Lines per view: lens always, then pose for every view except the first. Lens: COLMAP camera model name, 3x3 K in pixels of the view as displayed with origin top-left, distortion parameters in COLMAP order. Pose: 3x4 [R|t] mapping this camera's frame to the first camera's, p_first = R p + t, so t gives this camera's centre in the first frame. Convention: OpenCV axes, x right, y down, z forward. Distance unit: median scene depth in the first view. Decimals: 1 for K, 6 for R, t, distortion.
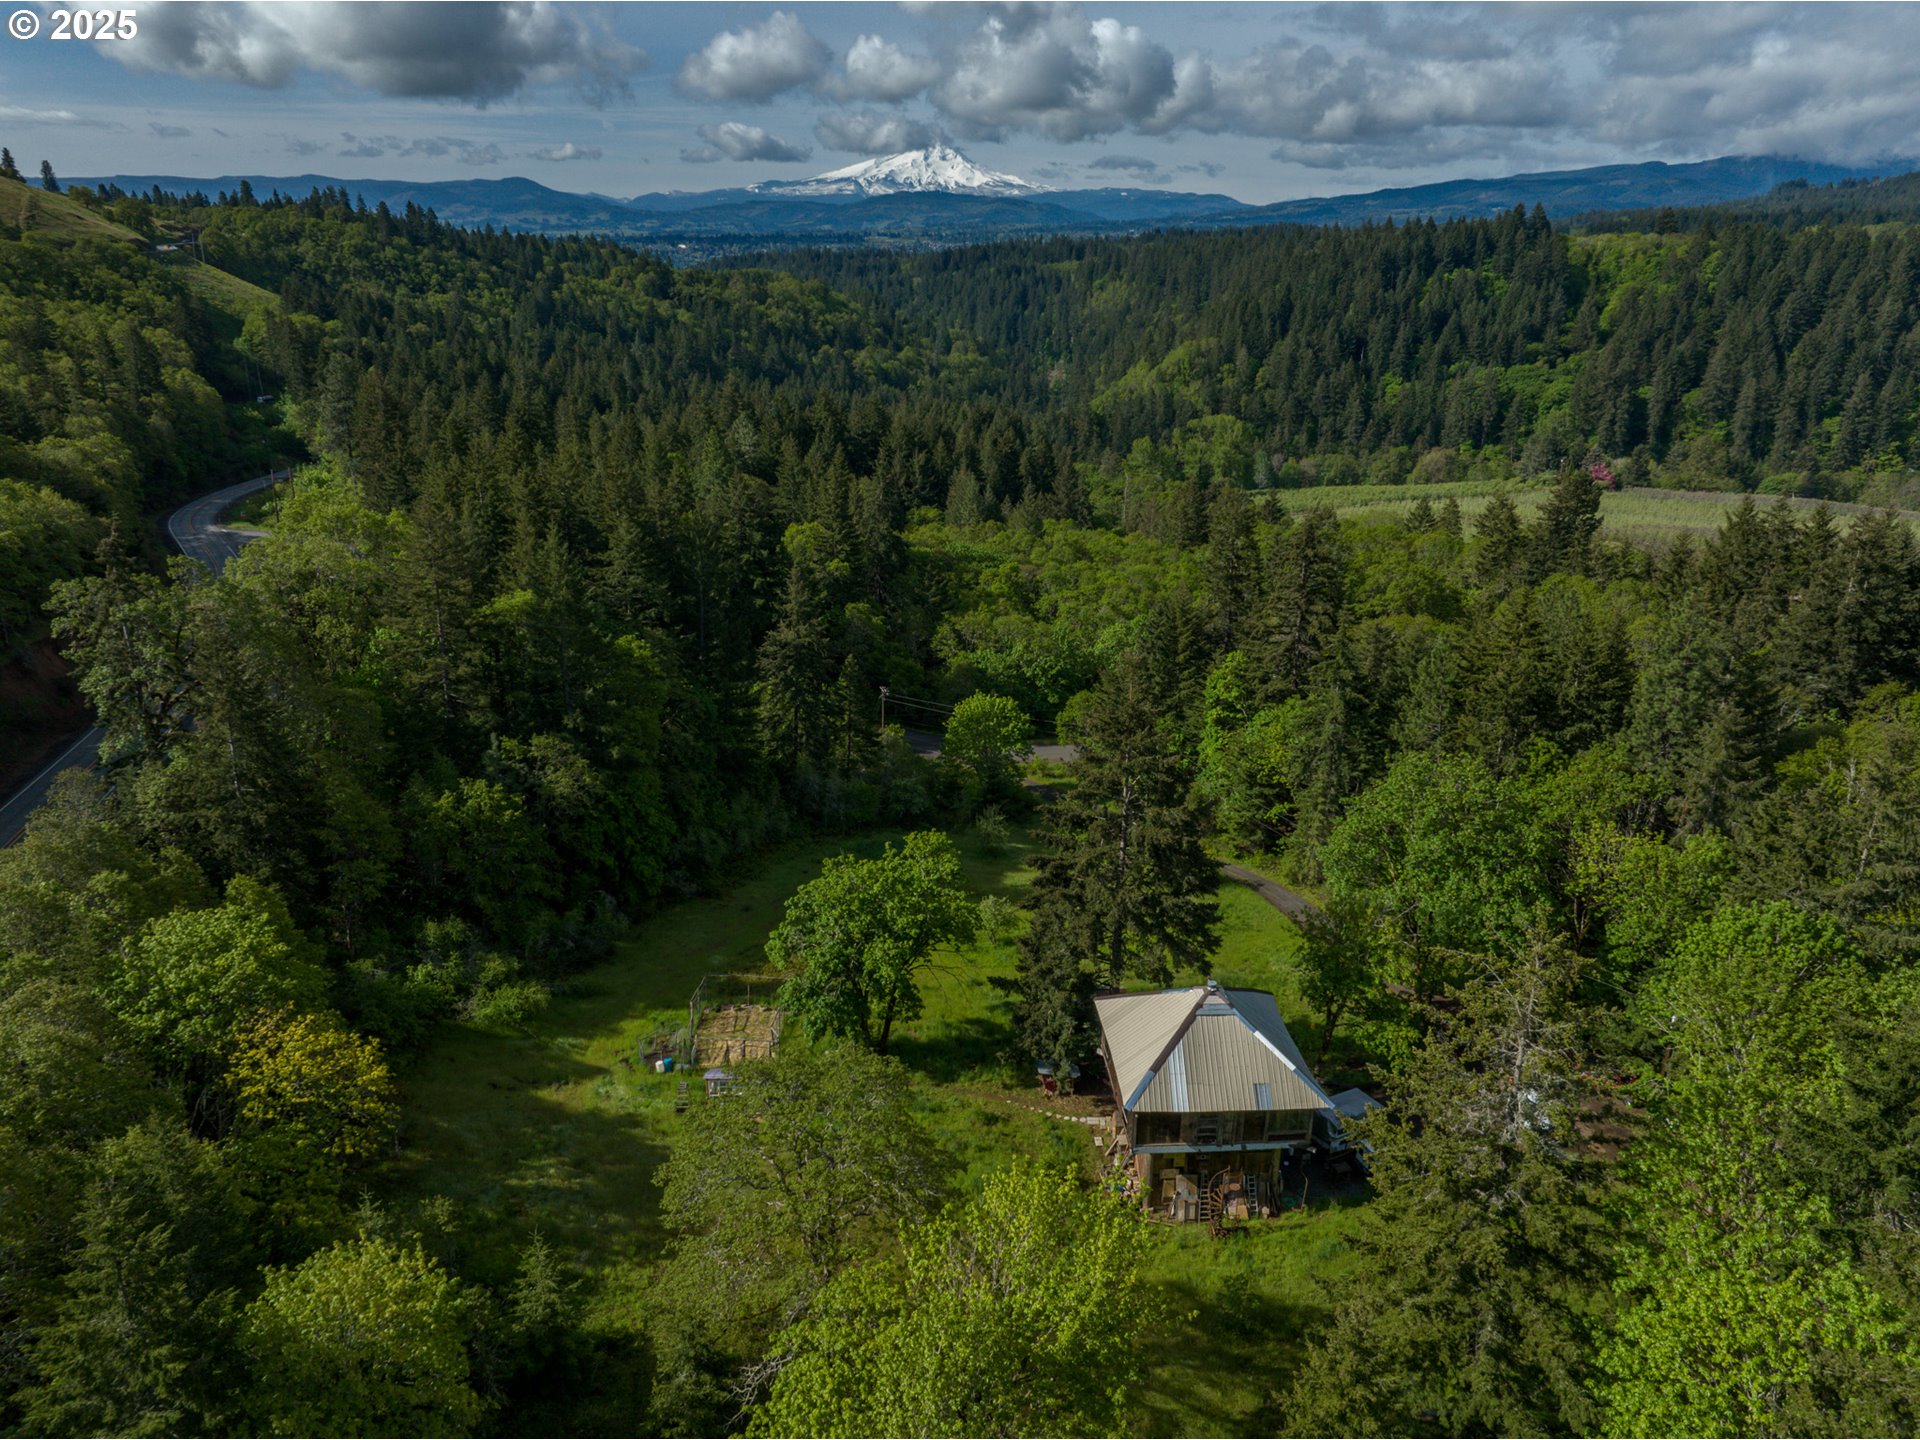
lens RADIAL K [[1337.4, 0, 978.5], [0, 1337.4, 727.9], [0, 0, 1]] dist [-0.022965, 0.014469]
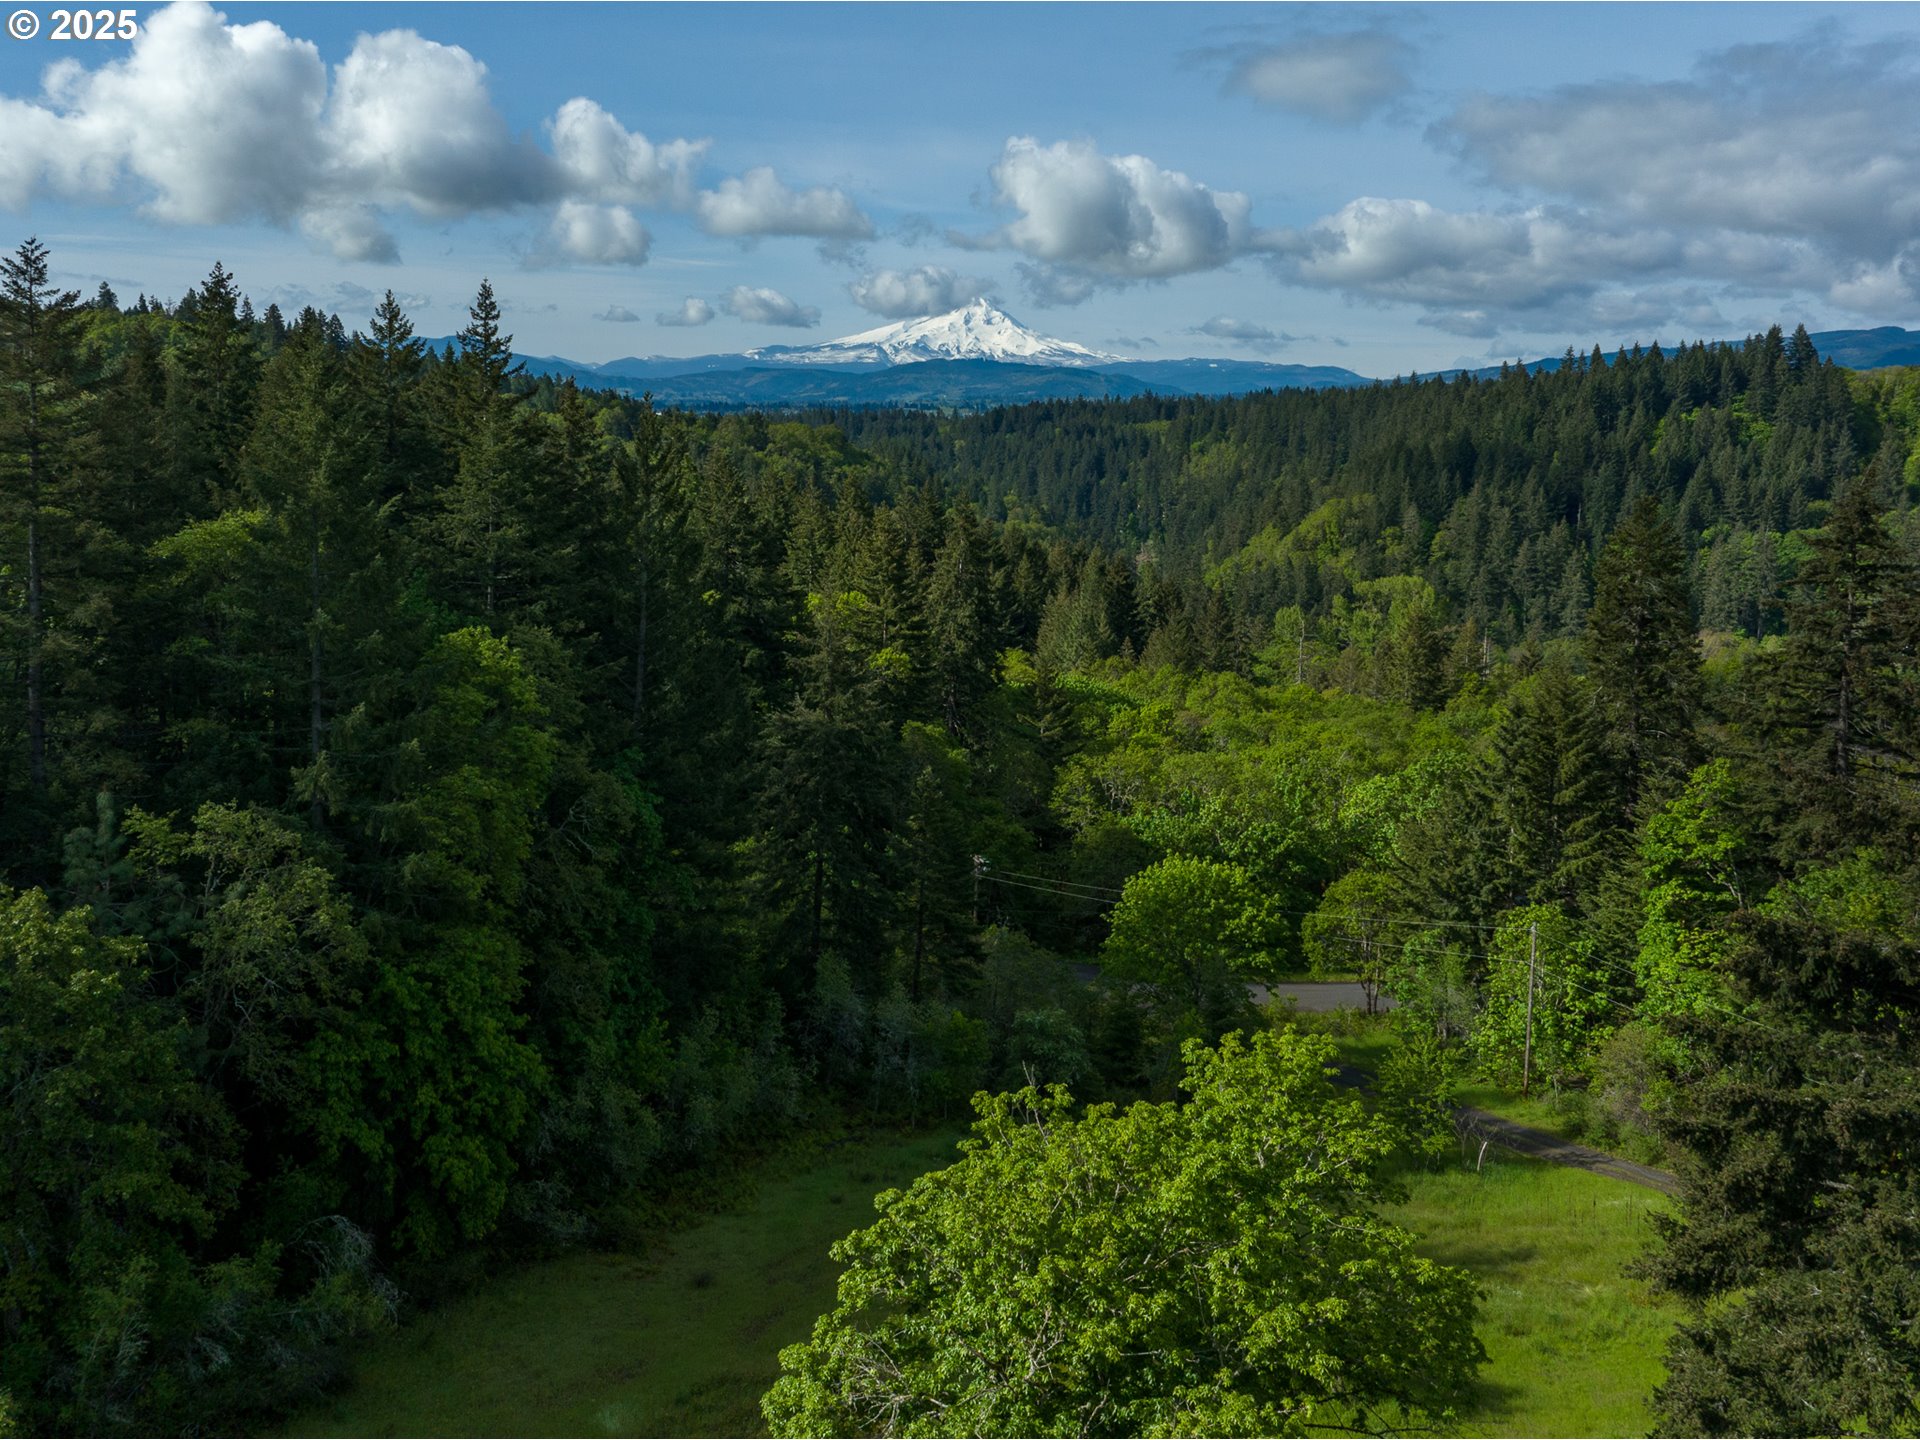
lens RADIAL K [[1775.1, 0, 953.8], [0, 1775.1, 589.6], [0, 0, 1]] dist [-0.017409, 0.000000]
pose [[0.999046, 0.012364, -0.041873, -0.017484], [-0.022524, 0.967538, -0.251720, 0.014998], [0.037401, 0.252423, 0.966894, 0.097571]]
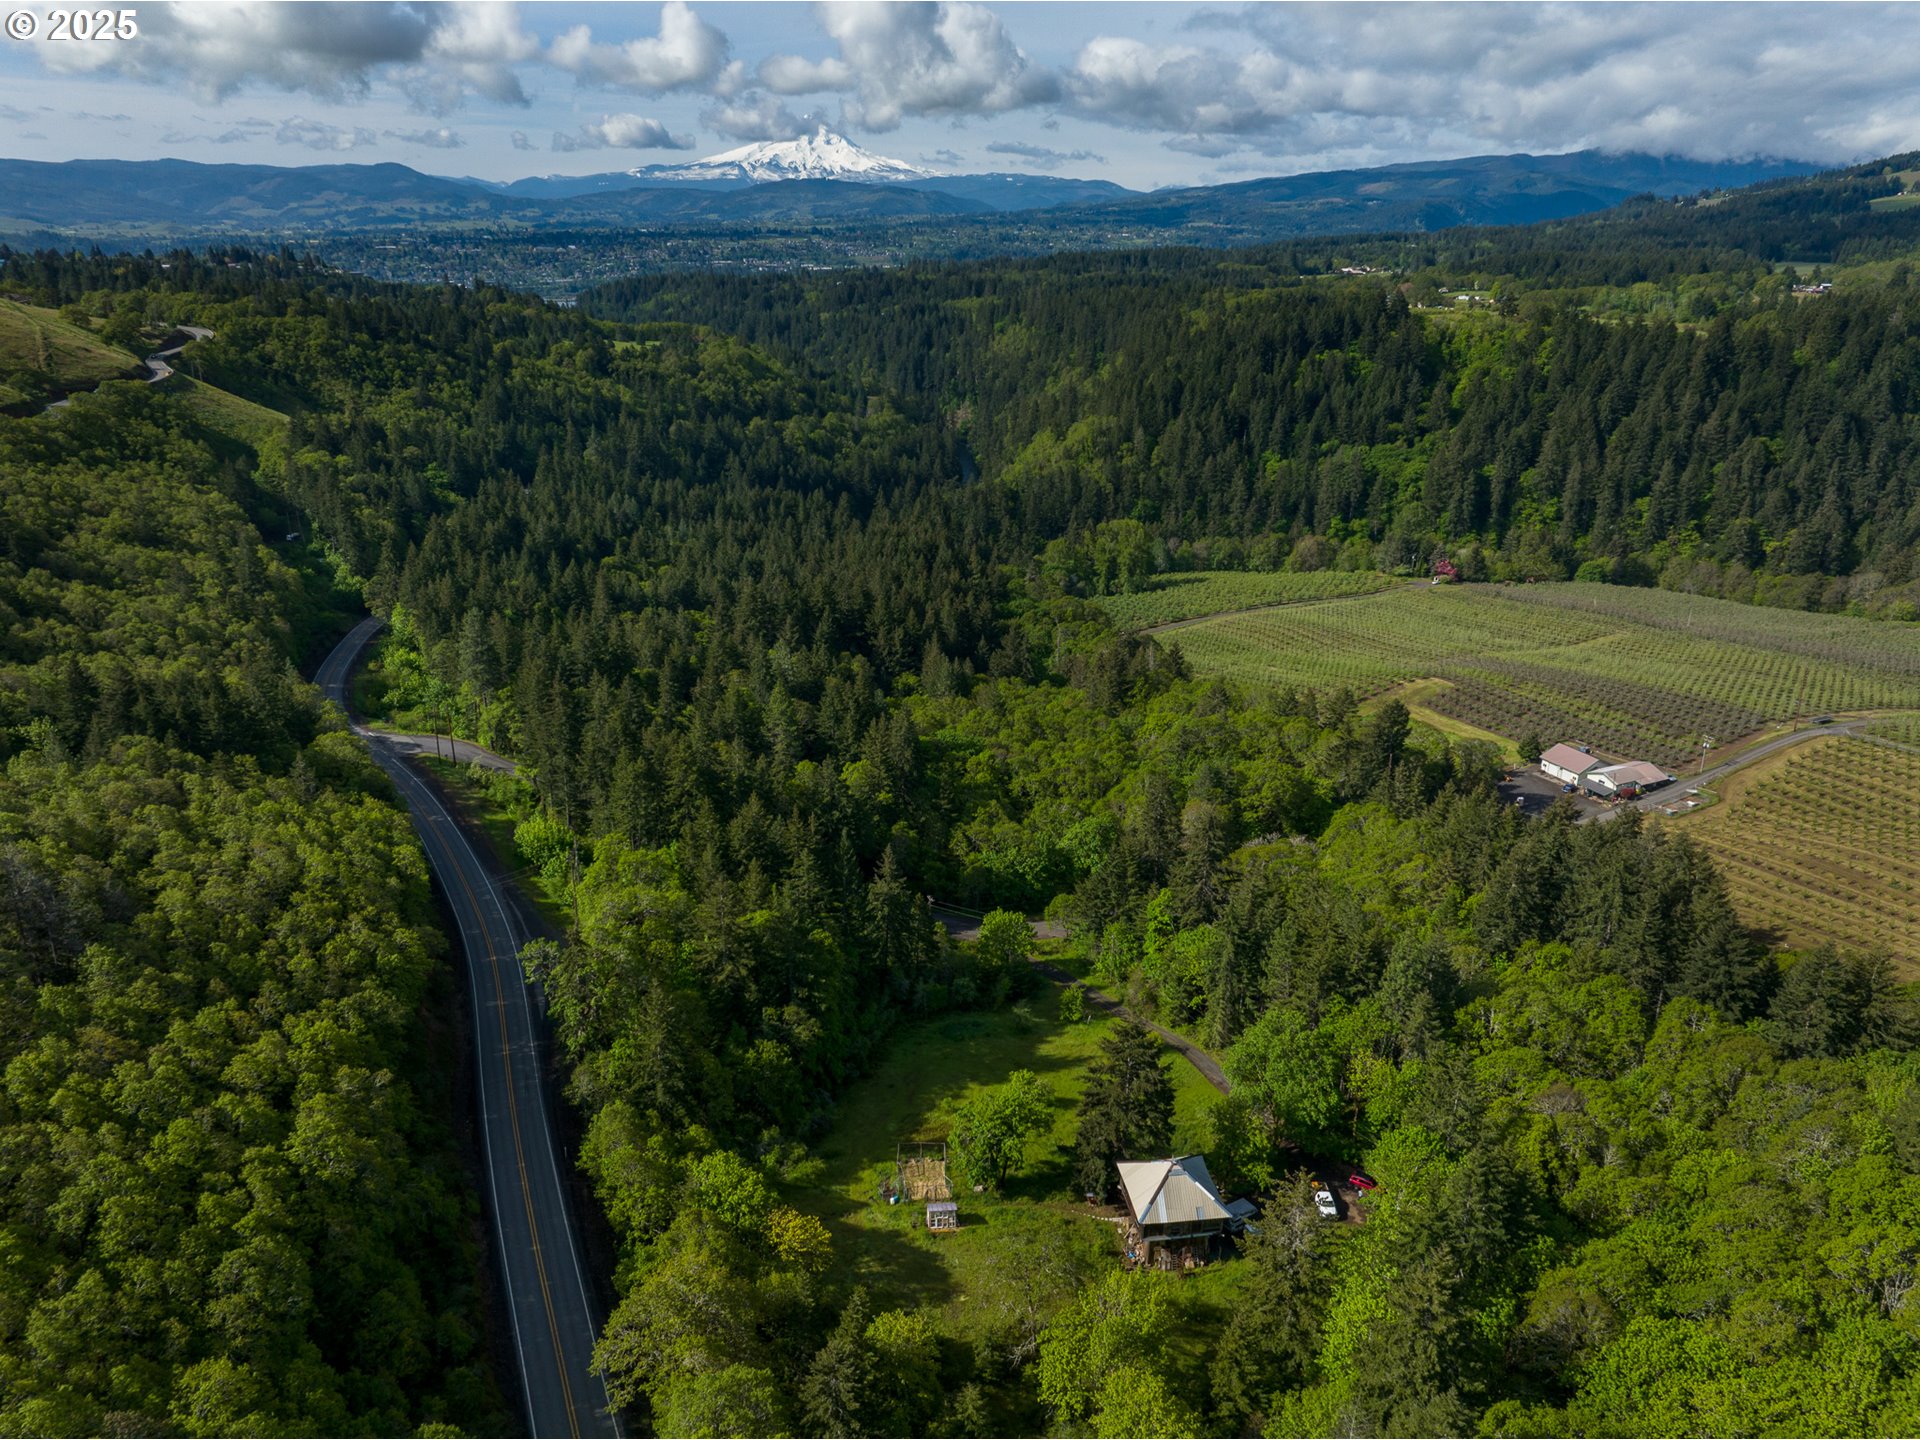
lens RADIAL K [[1337.4, 0, 976.4], [0, 1337.4, 730.2], [0, 0, 1]] dist [-0.022965, 0.014469]
pose [[0.996933, -0.023491, 0.074647, -0.042190], [0.022541, 0.999654, 0.013536, -0.078428], [-0.074939, -0.011812, 0.997118, -0.162213]]
